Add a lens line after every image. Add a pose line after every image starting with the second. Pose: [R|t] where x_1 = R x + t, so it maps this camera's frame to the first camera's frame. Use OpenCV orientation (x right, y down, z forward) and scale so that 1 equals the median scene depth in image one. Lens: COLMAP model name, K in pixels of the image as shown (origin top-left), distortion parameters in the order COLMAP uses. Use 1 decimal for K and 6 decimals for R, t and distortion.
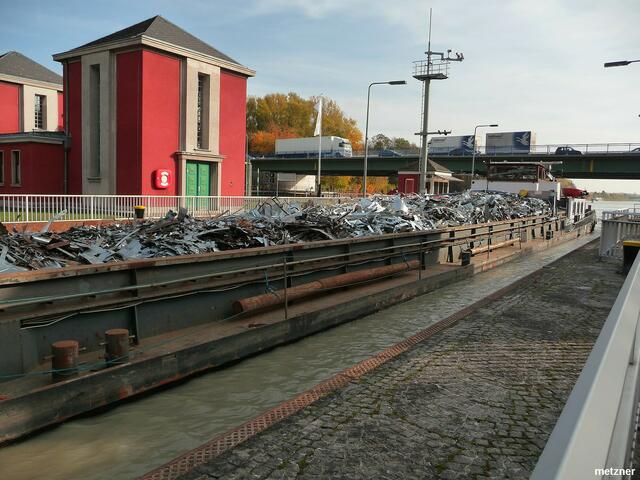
lens RADIAL K [[517.4, 0, 320.0], [0, 517.4, 240.0], [0, 0, 1]] dist [-0.036217, -0.005198]
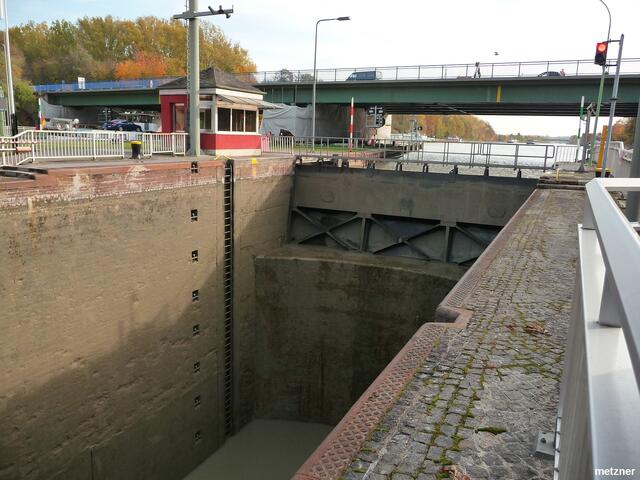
lens RADIAL K [[517.4, 0, 320.0], [0, 517.4, 240.0], [0, 0, 1]] dist [-0.036217, -0.005198]
pose [[0.988578, -0.034928, 0.146605, 0.156467], [0.018609, 0.993619, 0.111239, -0.021131], [-0.149555, -0.107241, 0.982921, 0.278077]]
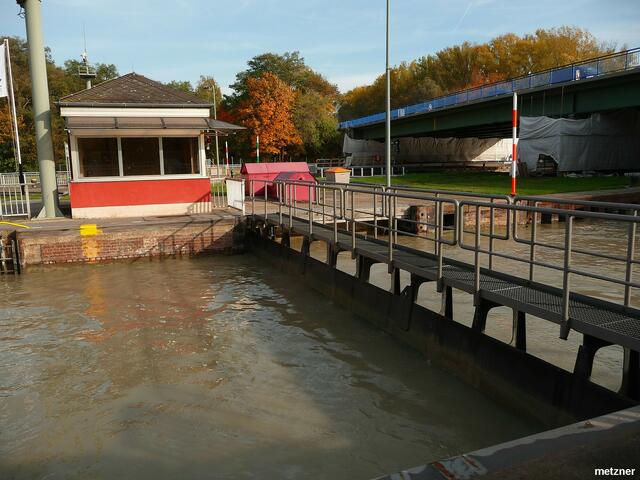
lens RADIAL K [[517.4, 0, 320.0], [0, 517.4, 240.0], [0, 0, 1]] dist [-0.036217, -0.005198]
pose [[0.821491, 0.030192, -0.569421, 0.345207], [-0.000661, 0.998647, 0.051997, -0.042948], [0.570221, -0.042339, 0.820400, 0.527811]]
